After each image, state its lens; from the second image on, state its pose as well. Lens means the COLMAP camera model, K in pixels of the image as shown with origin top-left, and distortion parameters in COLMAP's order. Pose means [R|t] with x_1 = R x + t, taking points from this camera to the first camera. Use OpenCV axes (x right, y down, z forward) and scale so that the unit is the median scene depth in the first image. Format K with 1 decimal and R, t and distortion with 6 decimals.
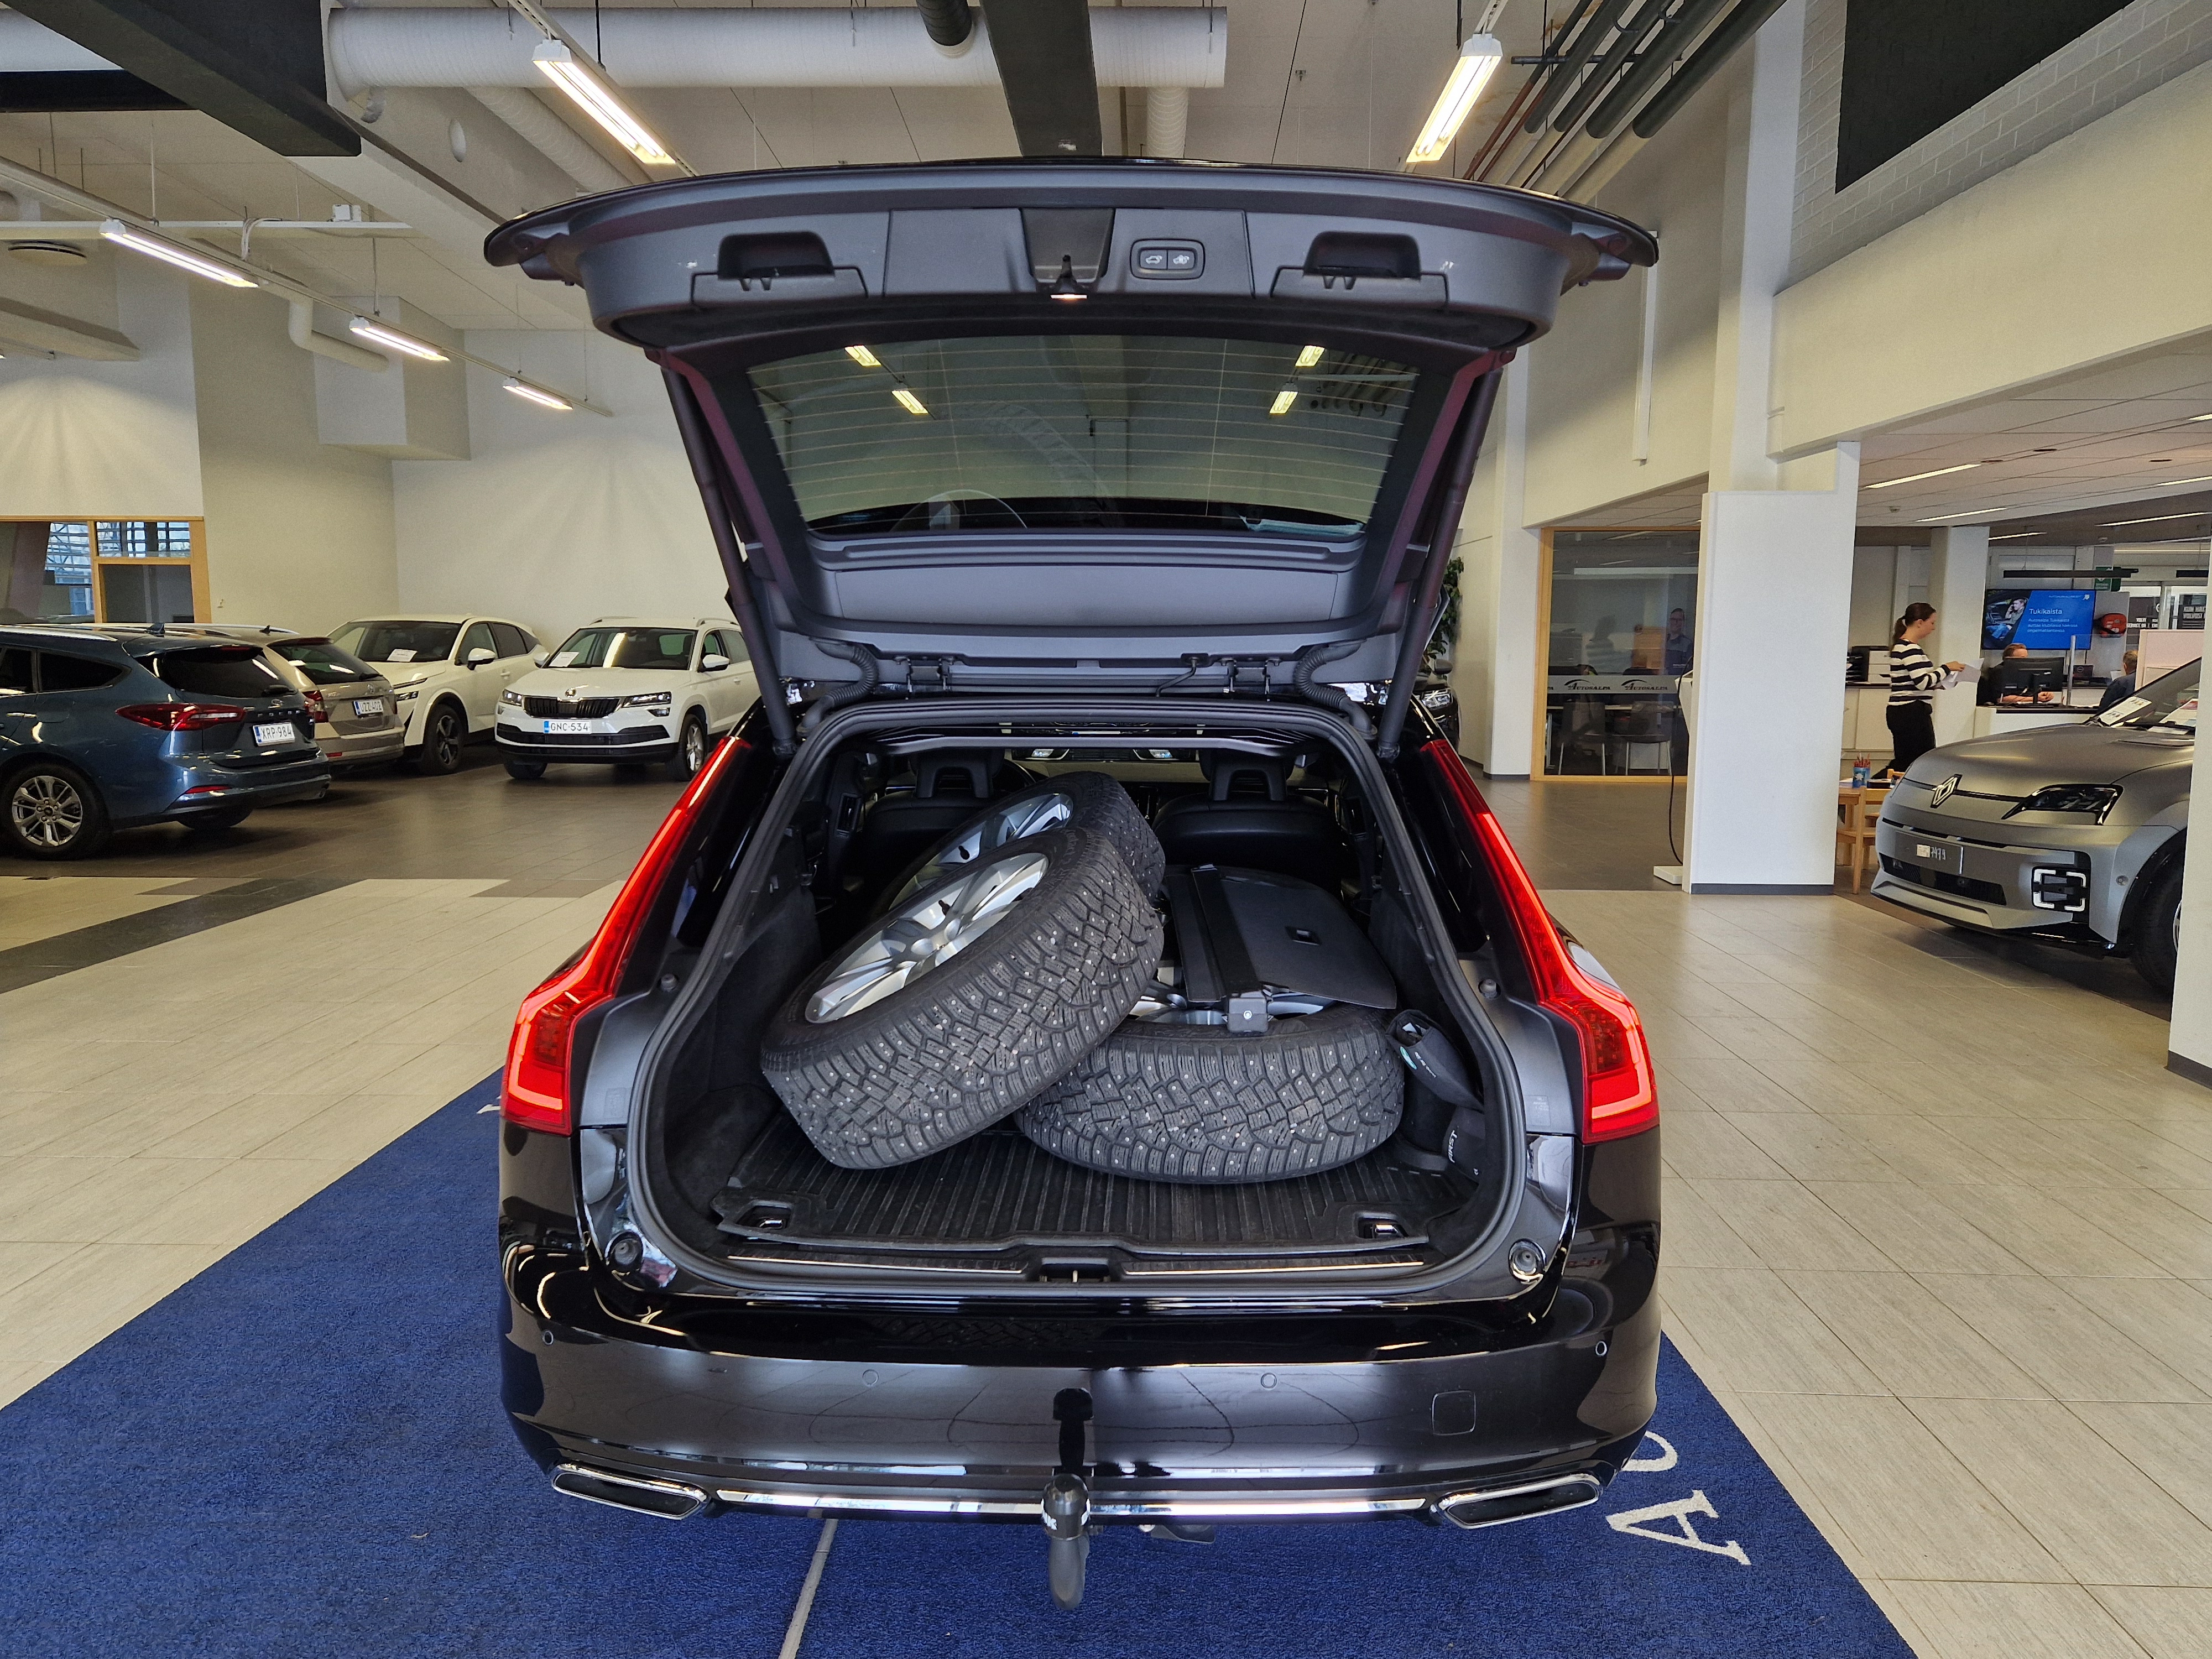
lens RADIAL K [[1631.6, 0, 1103.9], [0, 1631.6, 817.3], [0, 0, 1]] dist [0.064367, -0.081794]
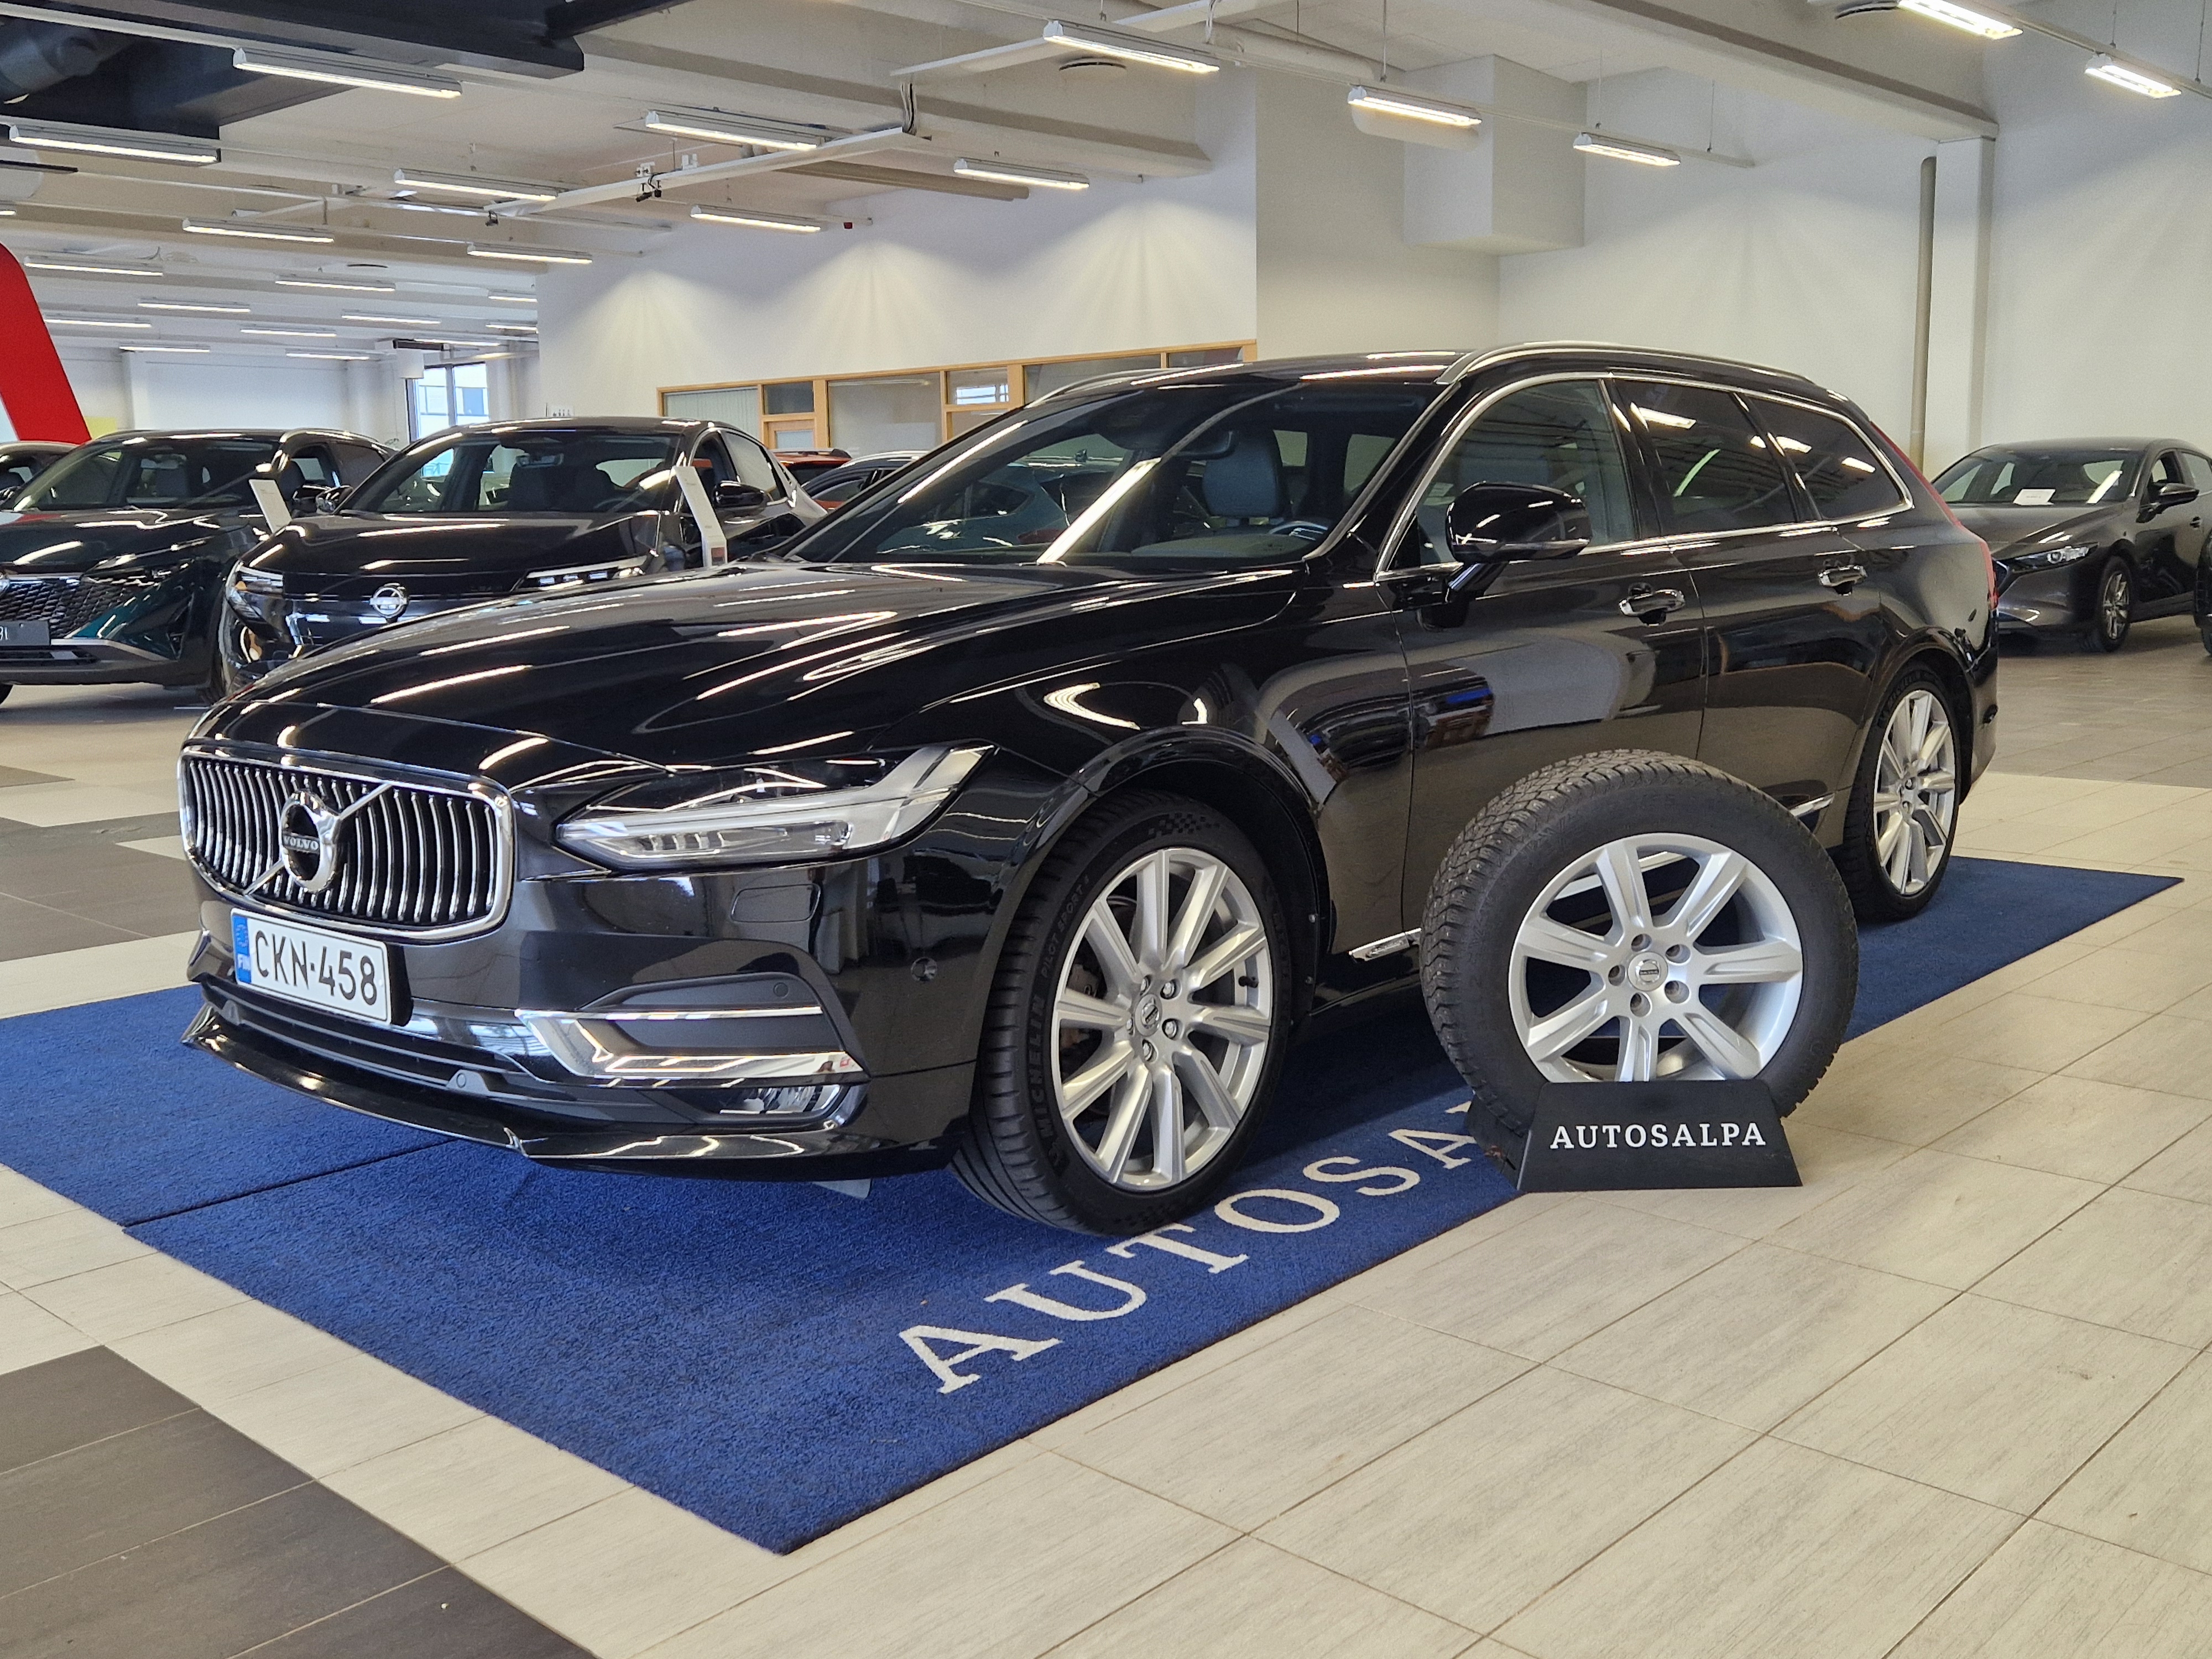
lens RADIAL K [[2223.4, 0, 1116.6], [0, 2223.4, 776.4], [0, 0, 1]] dist [0.101772, -0.013306]
pose [[0.739474, 0.060869, -0.670428, 0.897979], [-0.052119, 0.998091, 0.033131, 0.078192], [0.671165, 0.010443, 0.741235, 0.170334]]
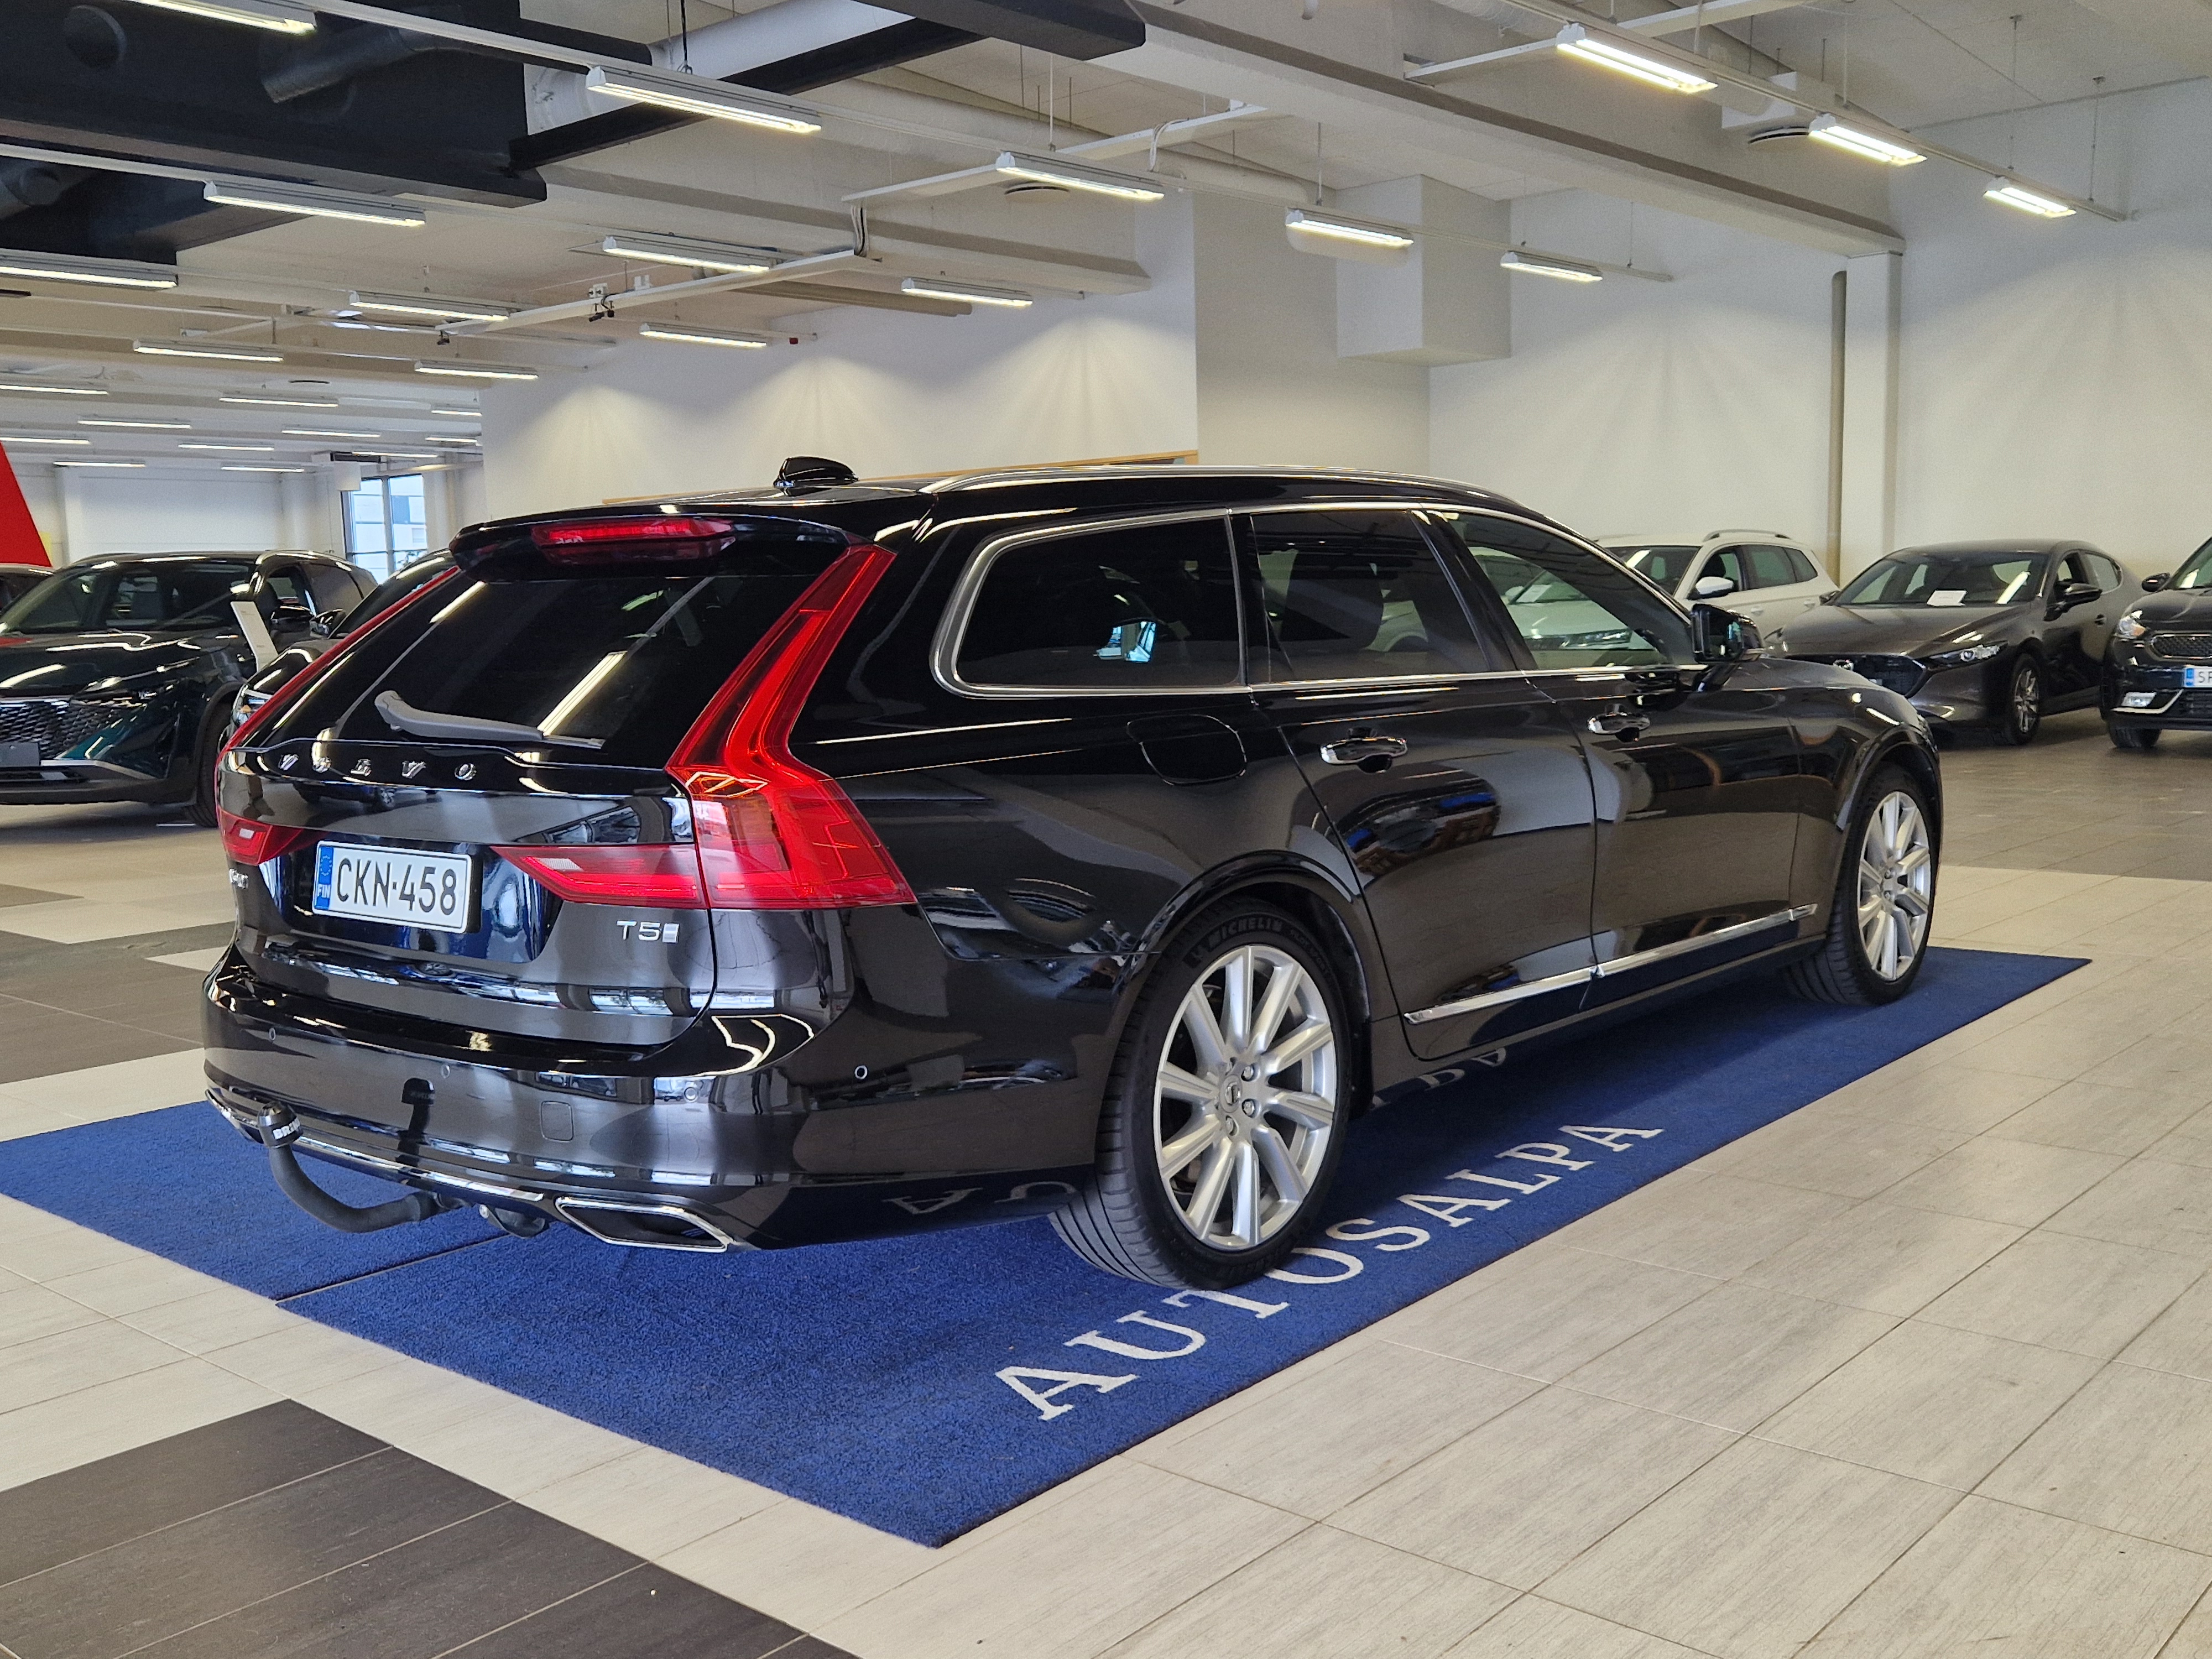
lens RADIAL K [[2240.4, 0, 1106.0], [0, 2240.4, 829.5], [0, 0, 1]] dist [0.111967, 0.005731]
pose [[0.759875, 0.036859, -0.649023, 0.951805], [-0.038272, 0.999196, 0.011937, 0.070730], [0.648941, 0.015769, 0.760675, 0.016202]]
